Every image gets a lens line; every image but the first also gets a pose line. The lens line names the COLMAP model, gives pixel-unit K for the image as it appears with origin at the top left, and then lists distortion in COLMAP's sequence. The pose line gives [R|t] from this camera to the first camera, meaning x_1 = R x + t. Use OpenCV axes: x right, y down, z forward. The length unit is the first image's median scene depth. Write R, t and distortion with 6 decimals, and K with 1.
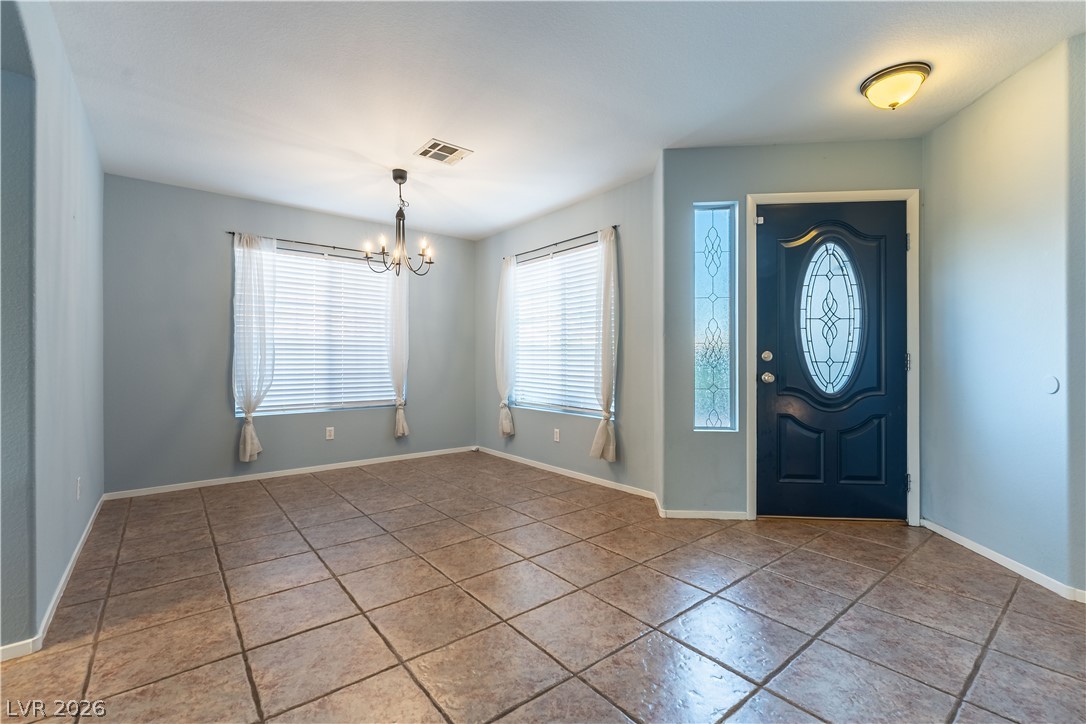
lens RADIAL K [[472.0, 0, 548.2], [0, 472.0, 359.5], [0, 0, 1]] dist [-0.000611, -0.000190]
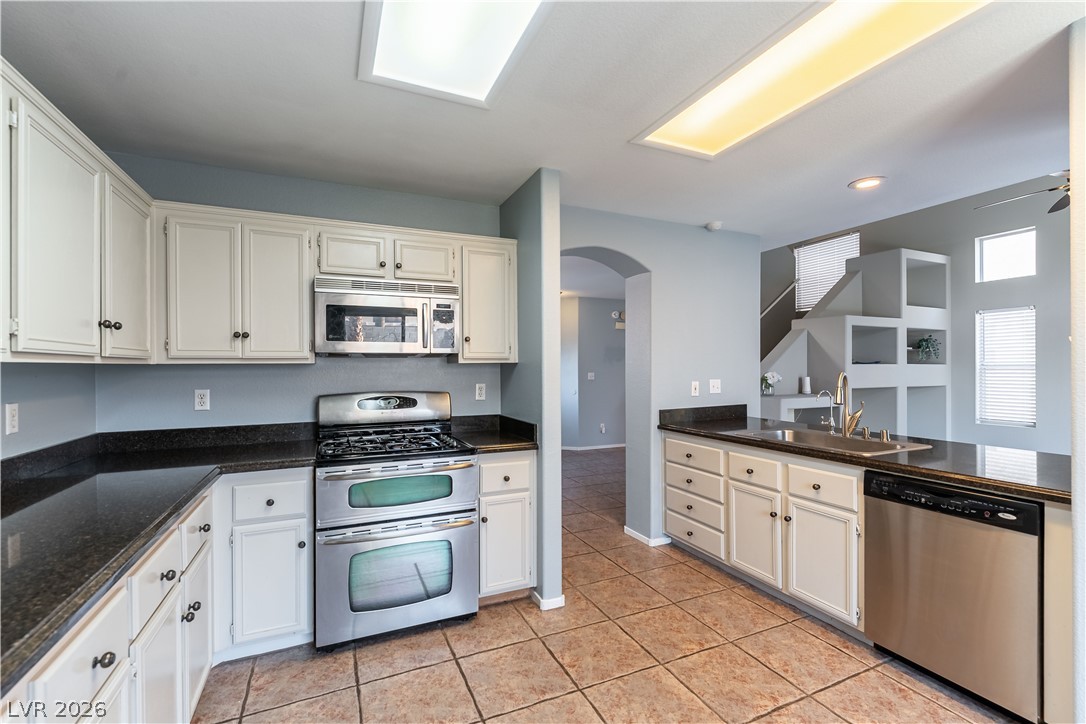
lens RADIAL K [[474.8, 0, 545.8], [0, 474.8, 366.2], [0, 0, 1]] dist [-0.000645, 0.000018]
pose [[0.251773, 0.000345, 0.967786, -1.688091], [0.001703, 0.999998, -0.000800, -0.096896], [-0.967785, 0.001849, 0.251772, 0.213729]]
